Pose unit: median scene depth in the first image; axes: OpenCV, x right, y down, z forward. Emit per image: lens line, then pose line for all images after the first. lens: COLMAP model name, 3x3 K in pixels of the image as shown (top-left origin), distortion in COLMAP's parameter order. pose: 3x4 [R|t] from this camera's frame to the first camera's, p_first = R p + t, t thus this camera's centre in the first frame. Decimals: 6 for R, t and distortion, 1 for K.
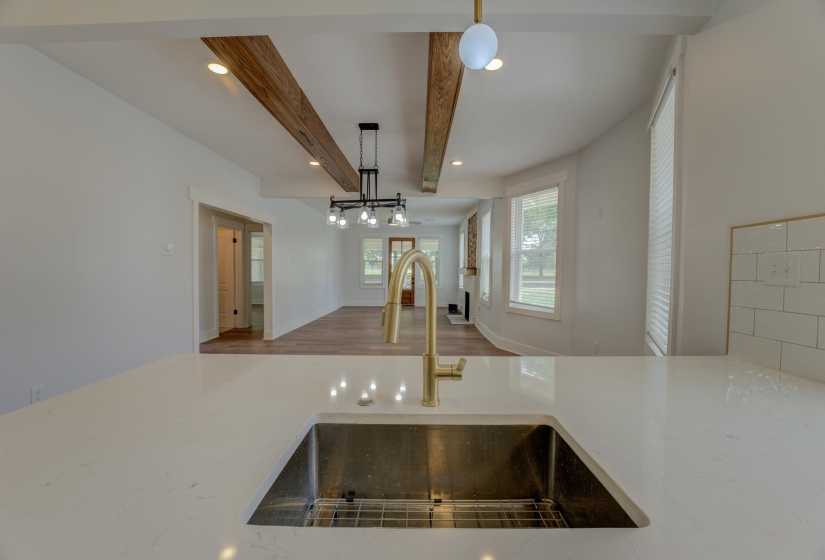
lens RADIAL K [[335.1, 0, 409.6], [0, 335.1, 281.3], [0, 0, 1]] dist [-0.024968, 0.000270]
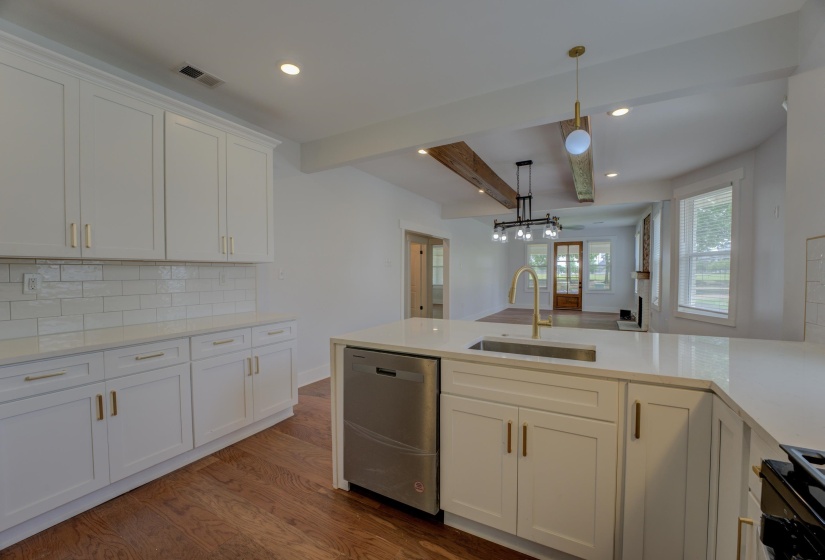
lens RADIAL K [[335.1, 0, 409.6], [0, 335.1, 281.3], [0, 0, 1]] dist [-0.024968, 0.000270]
pose [[0.882514, 0.002501, -0.470280, 0.059499], [-0.008868, 0.999897, -0.011323, 0.006537], [0.470203, 0.014163, 0.882445, -0.214290]]
